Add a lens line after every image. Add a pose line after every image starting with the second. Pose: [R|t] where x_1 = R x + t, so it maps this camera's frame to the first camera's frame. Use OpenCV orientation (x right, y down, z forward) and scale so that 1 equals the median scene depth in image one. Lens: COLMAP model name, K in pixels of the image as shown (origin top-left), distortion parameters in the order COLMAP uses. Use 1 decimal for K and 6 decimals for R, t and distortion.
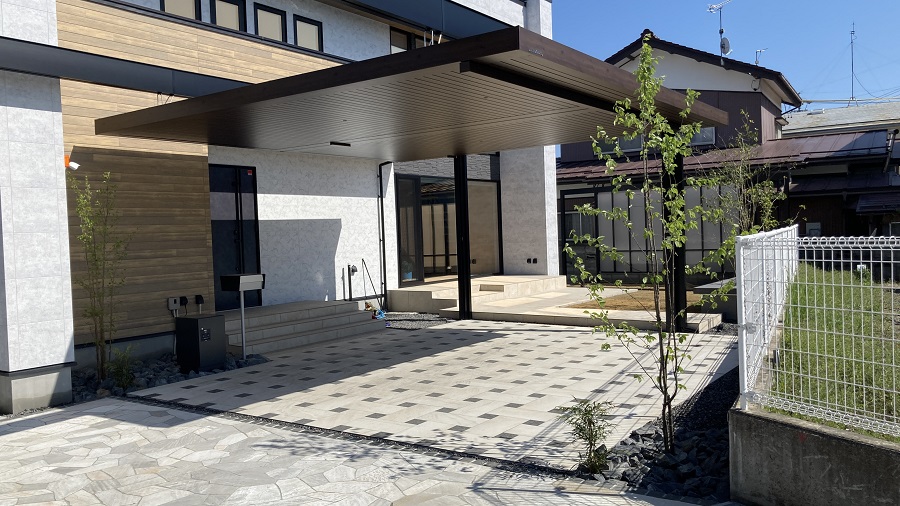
lens RADIAL K [[734.9, 0, 444.1], [0, 734.9, 249.5], [0, 0, 1]] dist [0.053662, -0.079230]
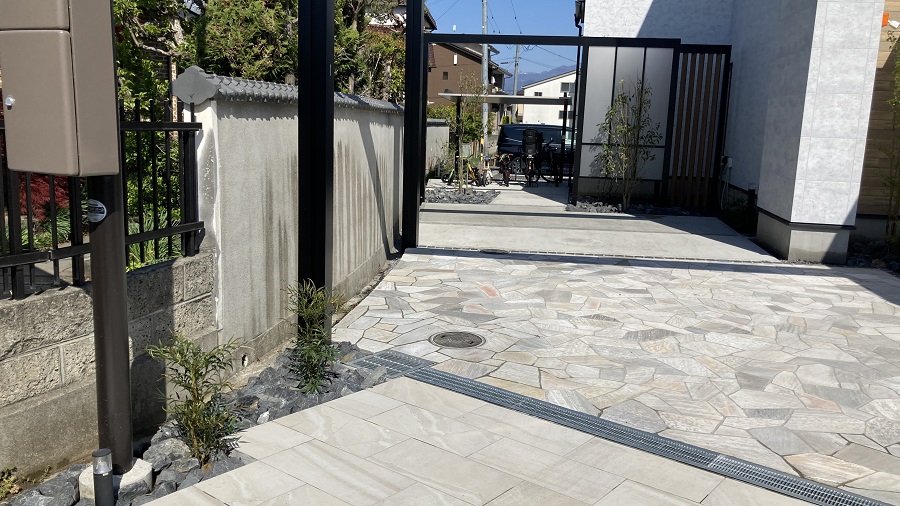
lens RADIAL K [[734.9, 0, 456.2], [0, 734.9, 254.2], [0, 0, 1]] dist [0.053662, -0.079230]
pose [[0.436918, 0.219768, -0.872241, 0.116561], [-0.074864, 0.975214, 0.208212, 0.014362], [0.896380, -0.025672, 0.442542, 0.049840]]
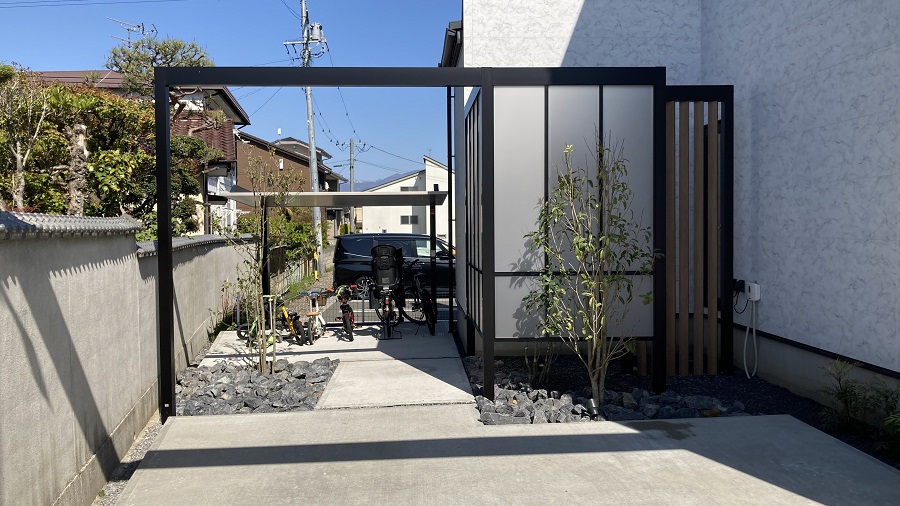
lens RADIAL K [[734.9, 0, 452.6], [0, 734.9, 248.9], [0, 0, 1]] dist [0.053662, -0.079230]
pose [[0.618626, 0.058513, -0.783503, -0.443251], [-0.031715, 0.998270, 0.049511, 0.024123], [0.785045, -0.005780, 0.619412, 0.376261]]
